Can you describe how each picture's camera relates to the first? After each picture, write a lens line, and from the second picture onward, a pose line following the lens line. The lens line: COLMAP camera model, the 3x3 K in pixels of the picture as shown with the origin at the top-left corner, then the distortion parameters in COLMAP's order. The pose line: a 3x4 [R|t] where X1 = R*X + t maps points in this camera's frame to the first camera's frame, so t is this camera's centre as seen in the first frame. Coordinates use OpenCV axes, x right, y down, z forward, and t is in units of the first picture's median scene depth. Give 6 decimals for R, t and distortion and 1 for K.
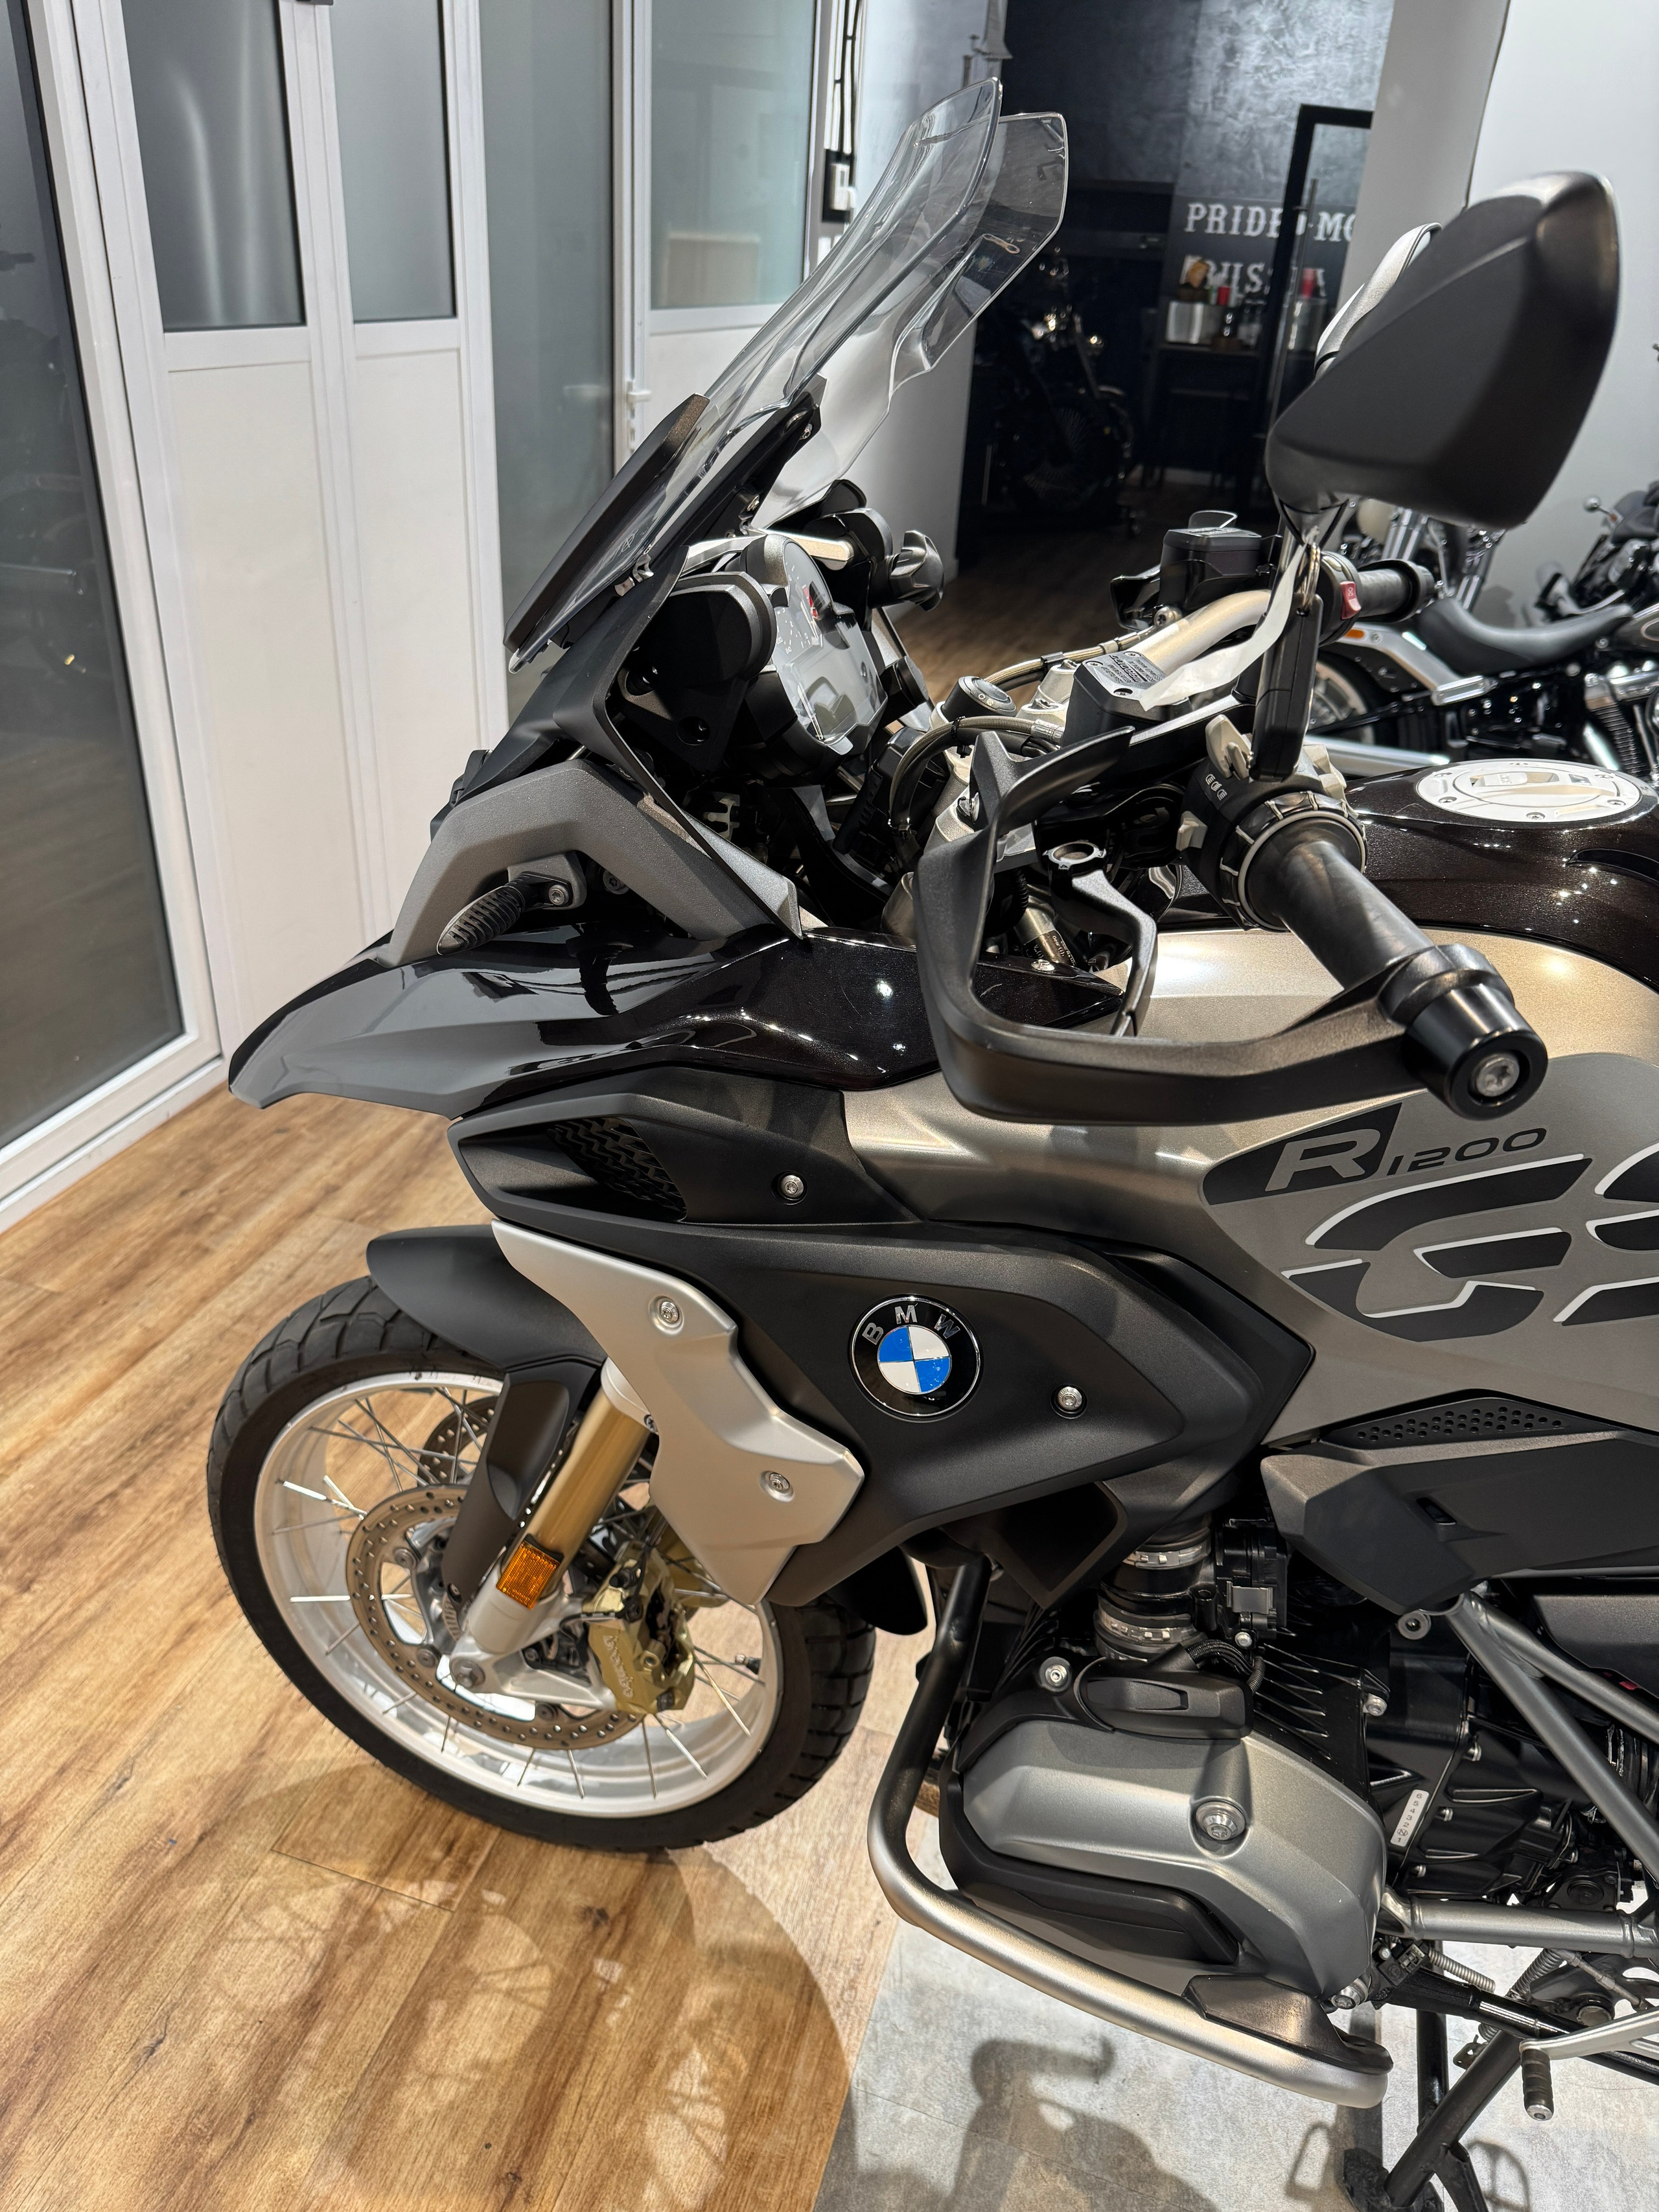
lens RADIAL K [[1578.2, 0, 833.2], [0, 1578.2, 1100.3], [0, 0, 1]] dist [-0.002694, -0.004107]
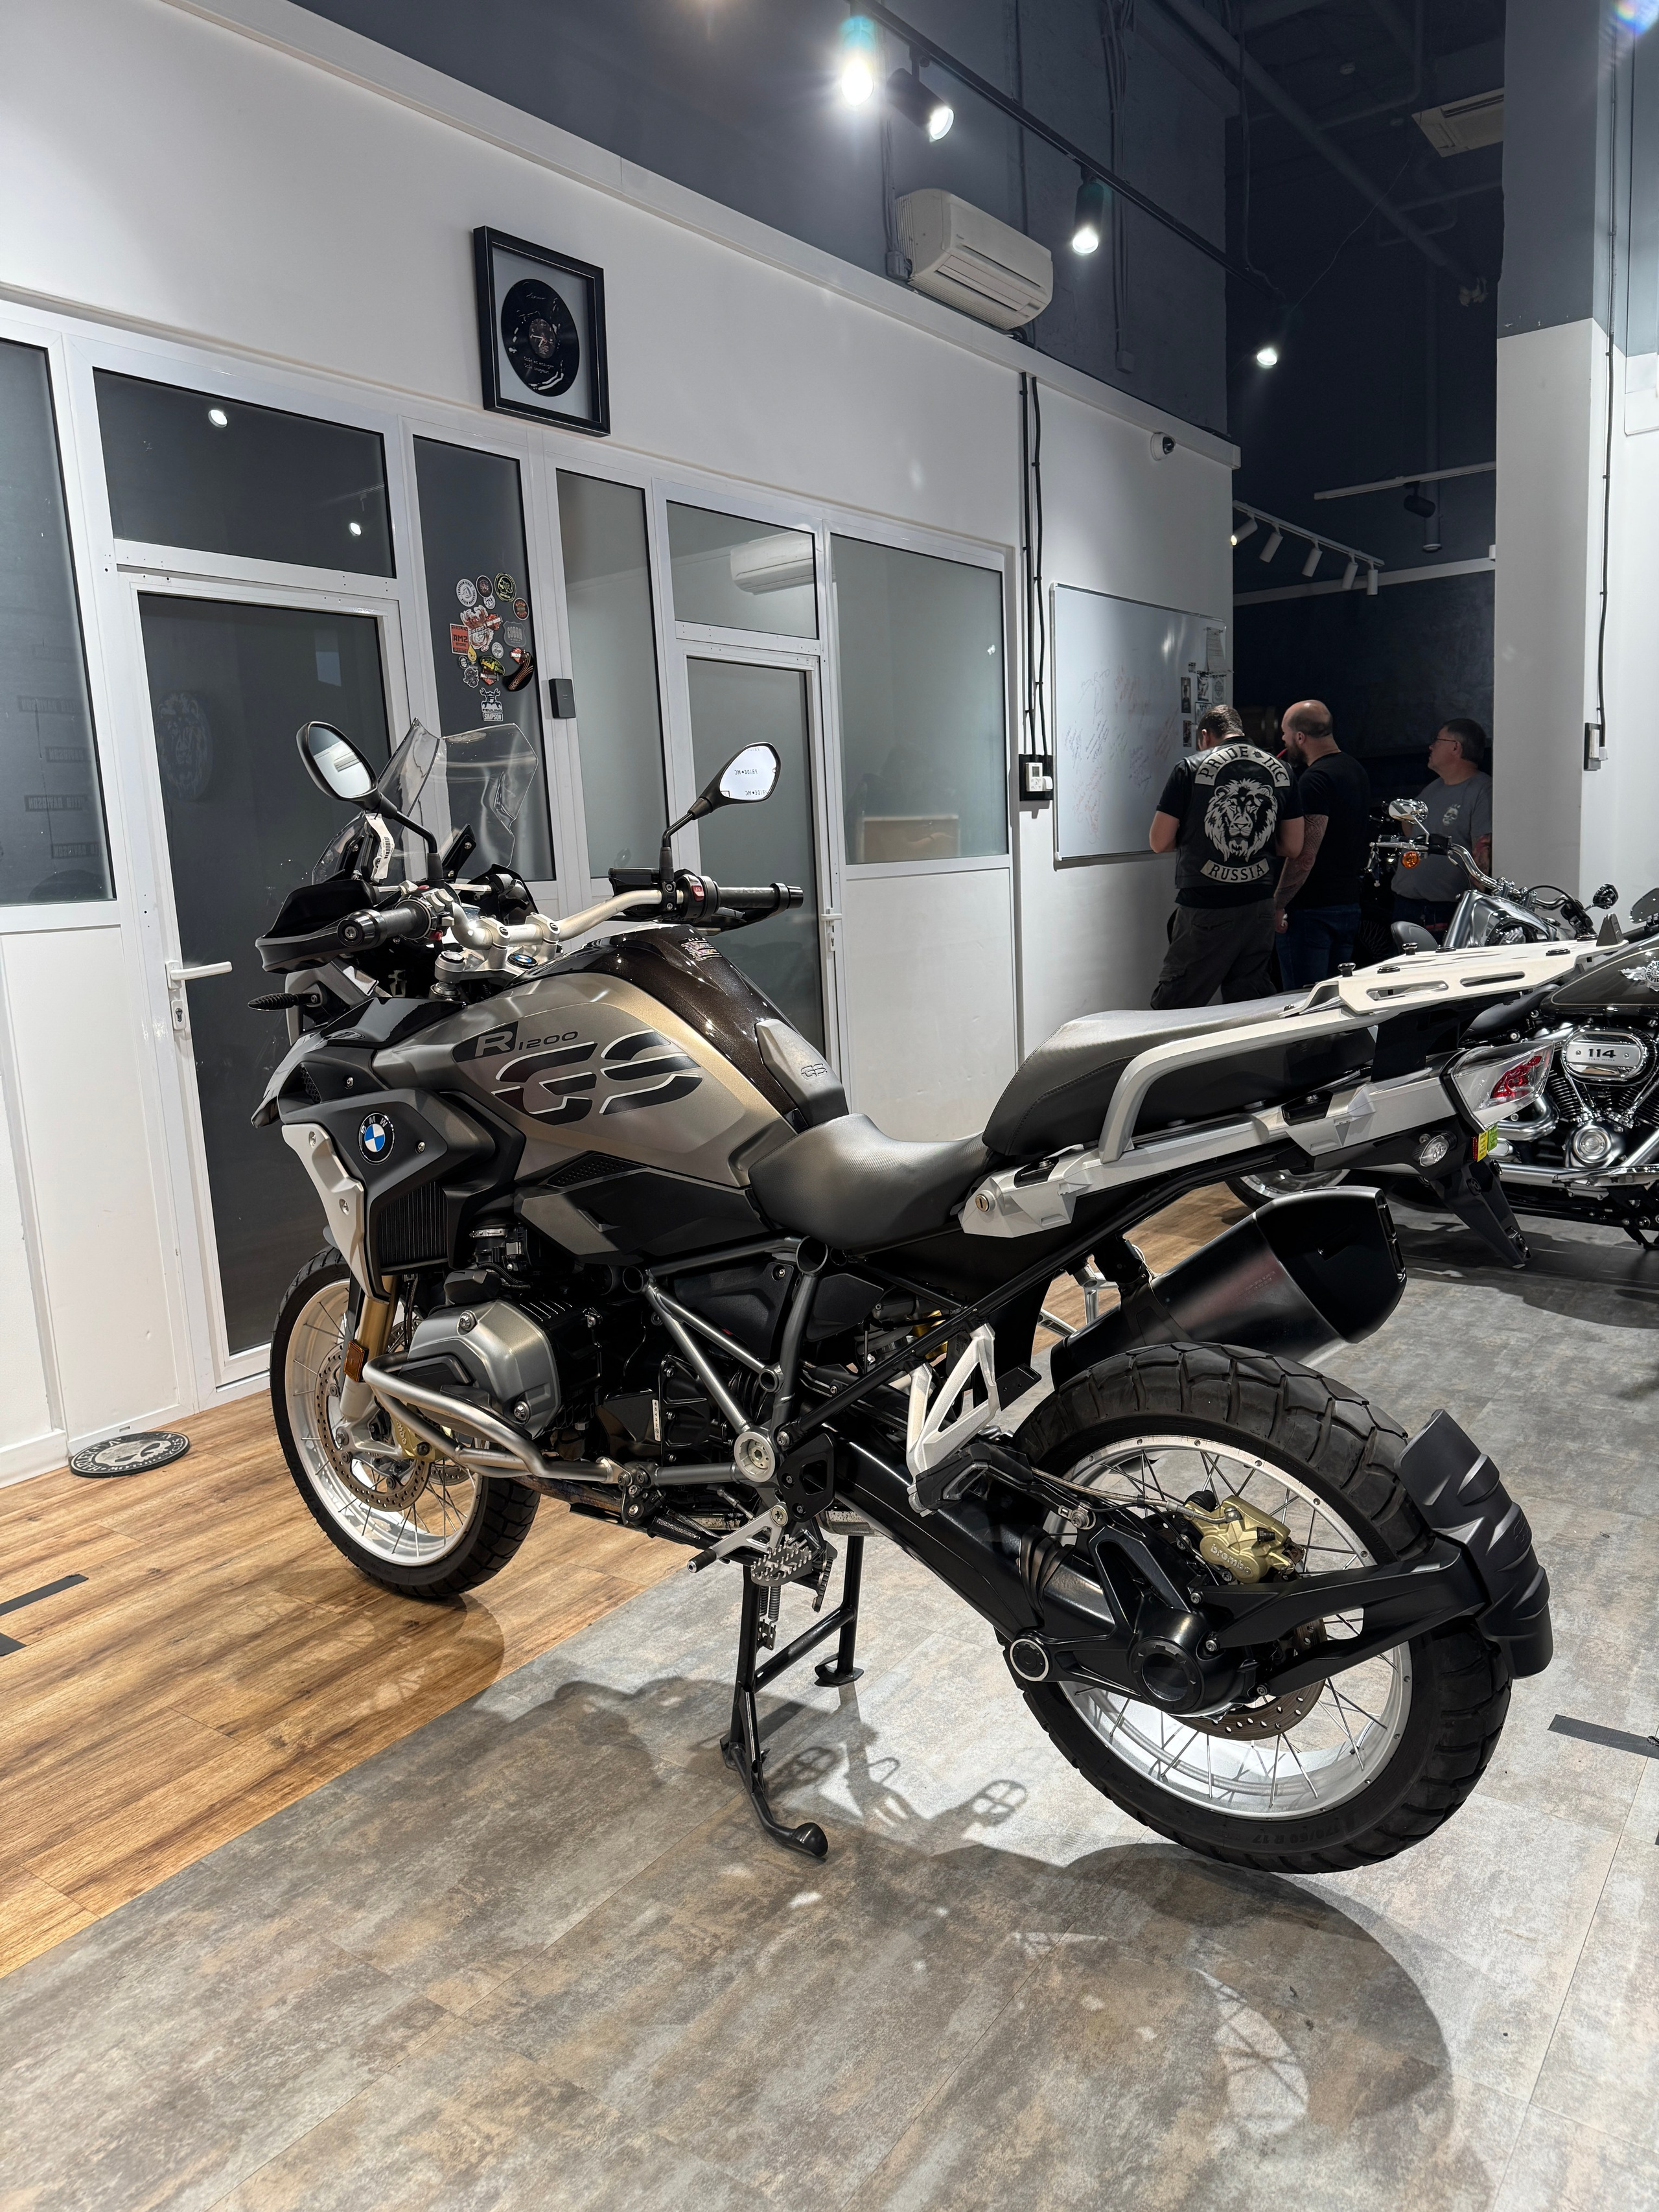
lens RADIAL K [[1562.0, 0, 835.4], [0, 1562.0, 1099.2], [0, 0, 1]] dist [0.053159, -0.080265]
pose [[0.941018, -0.060511, -0.332901, 0.942628], [-0.057157, 0.941310, -0.332668, 0.532105], [0.333493, 0.332074, 0.882332, -0.617001]]
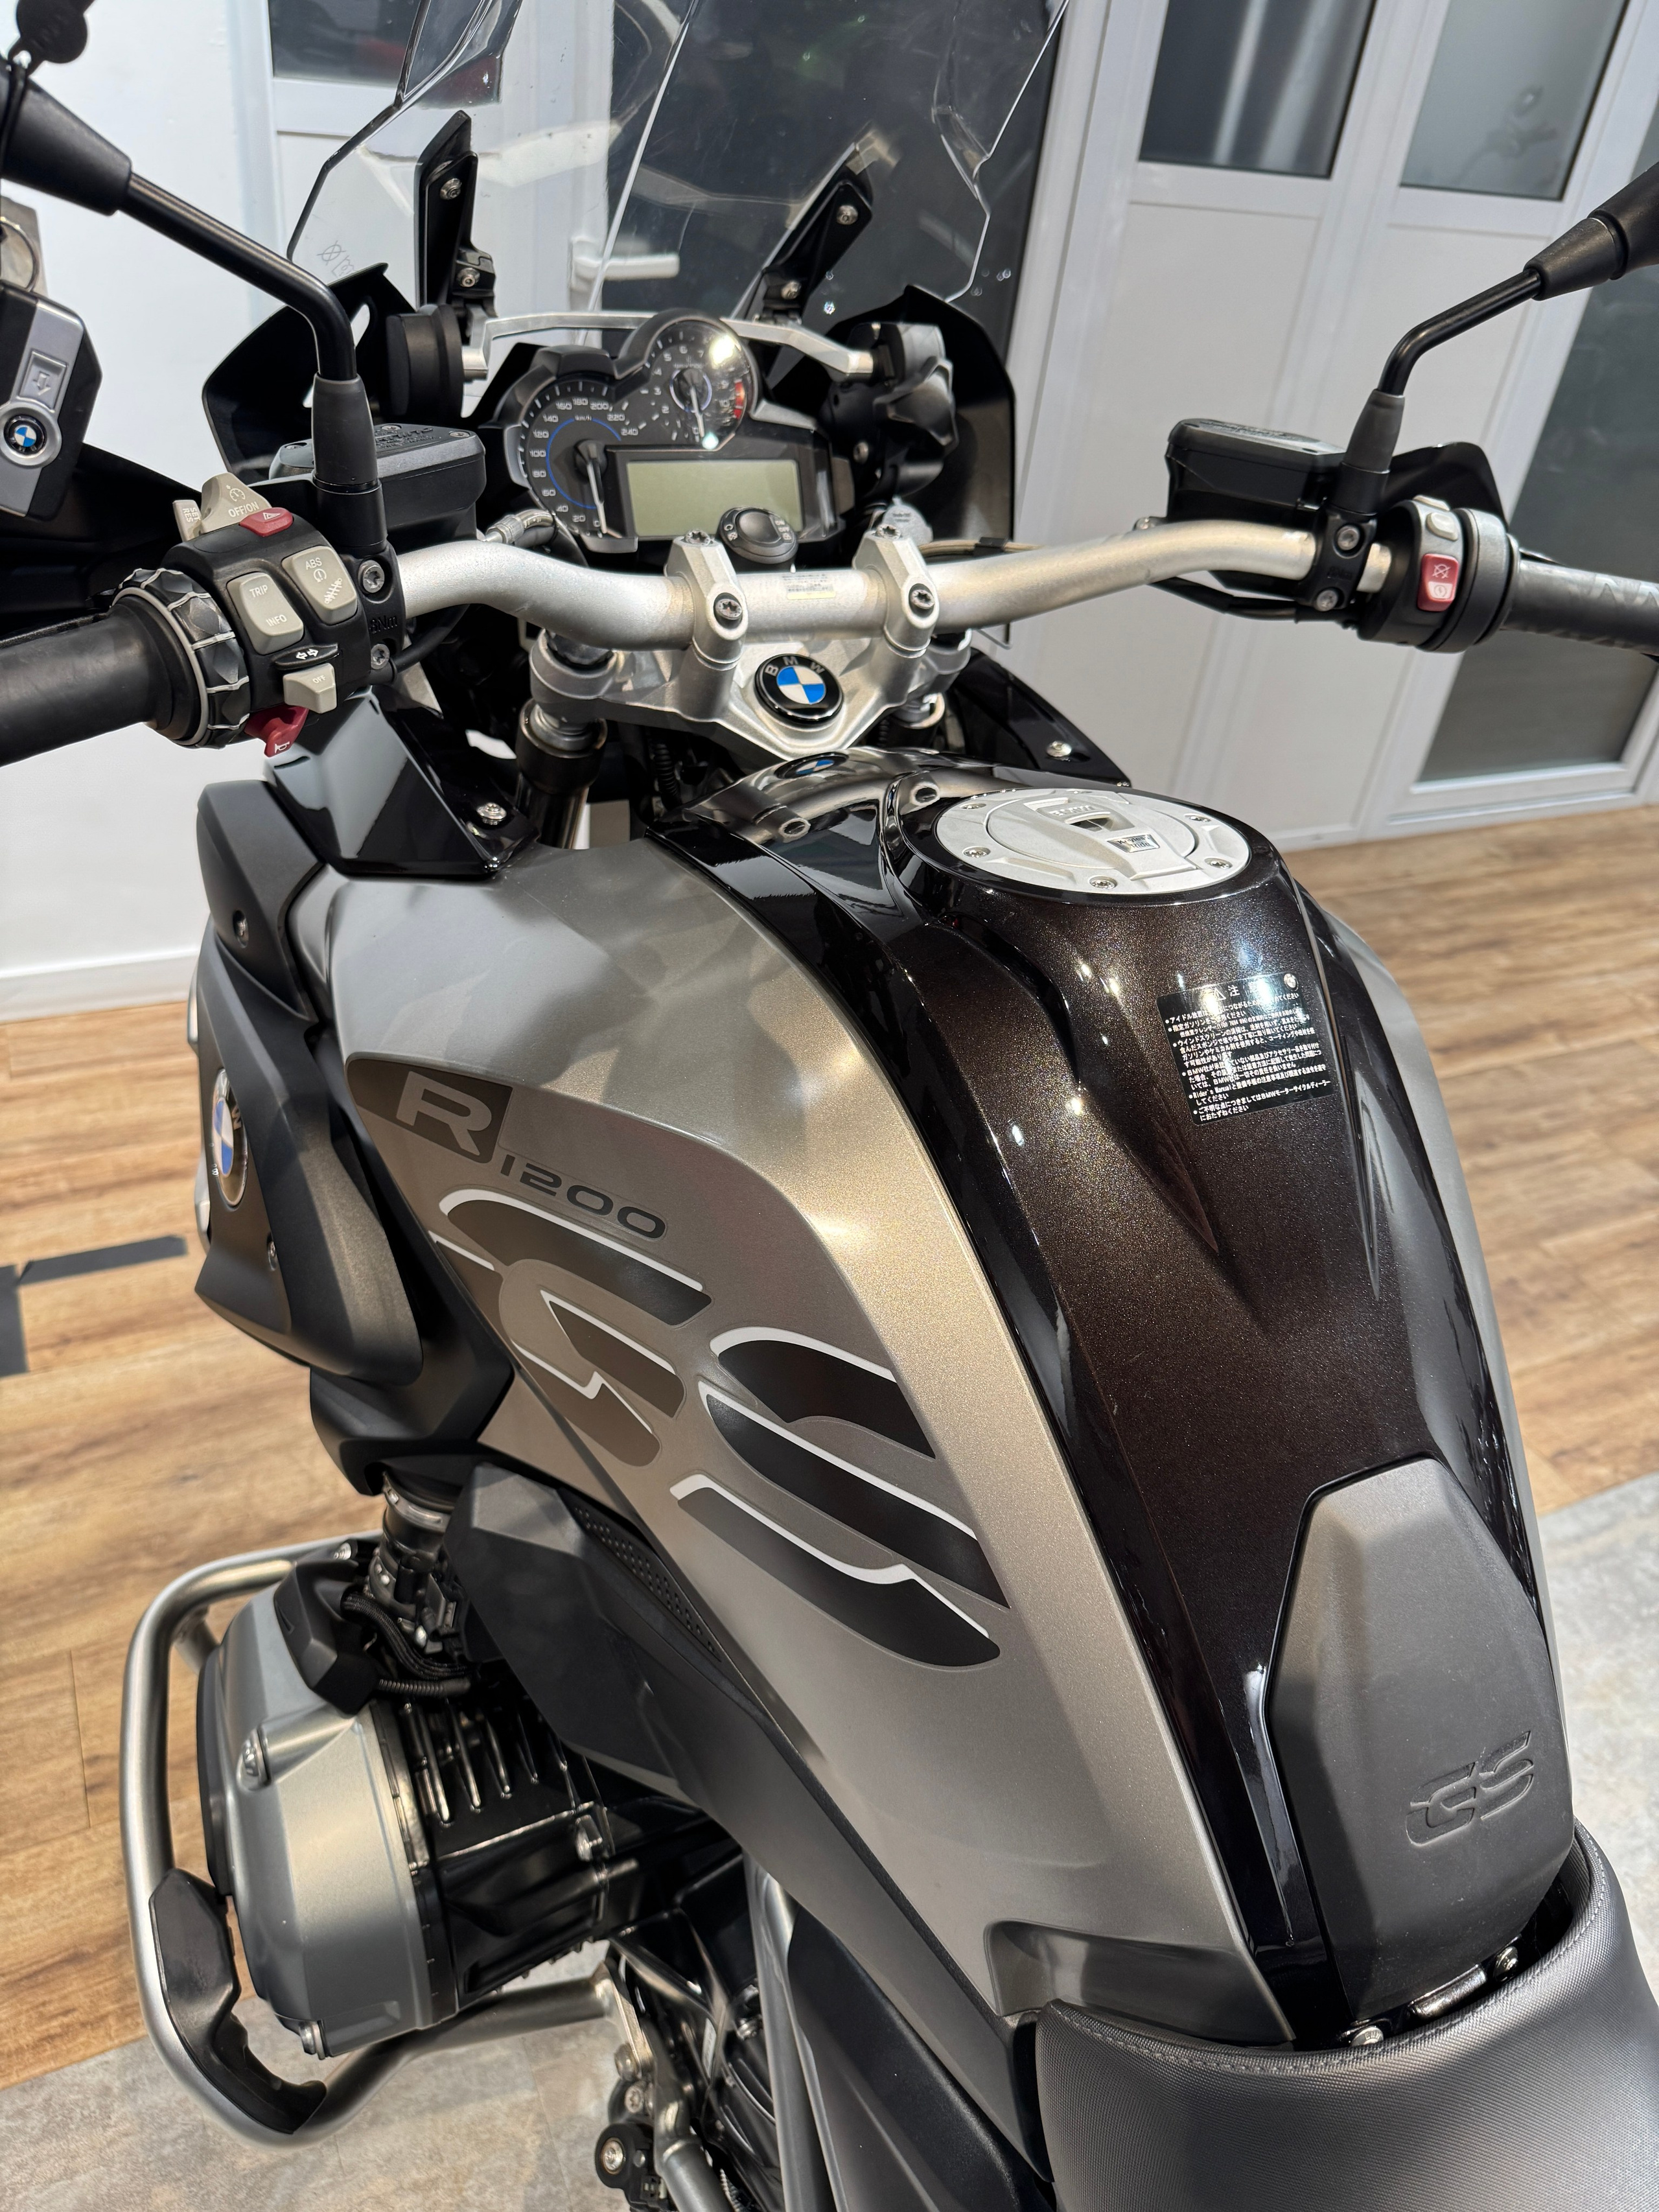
lens RADIAL K [[1579.0, 0, 825.4], [0, 1579.0, 1127.5], [0, 0, 1]] dist [0.048934, -0.073686]
pose [[0.675181, 0.448877, -0.585355, 0.494059], [-0.416322, 0.886959, 0.199950, -0.106659], [0.608939, 0.108693, 0.785735, 0.258825]]
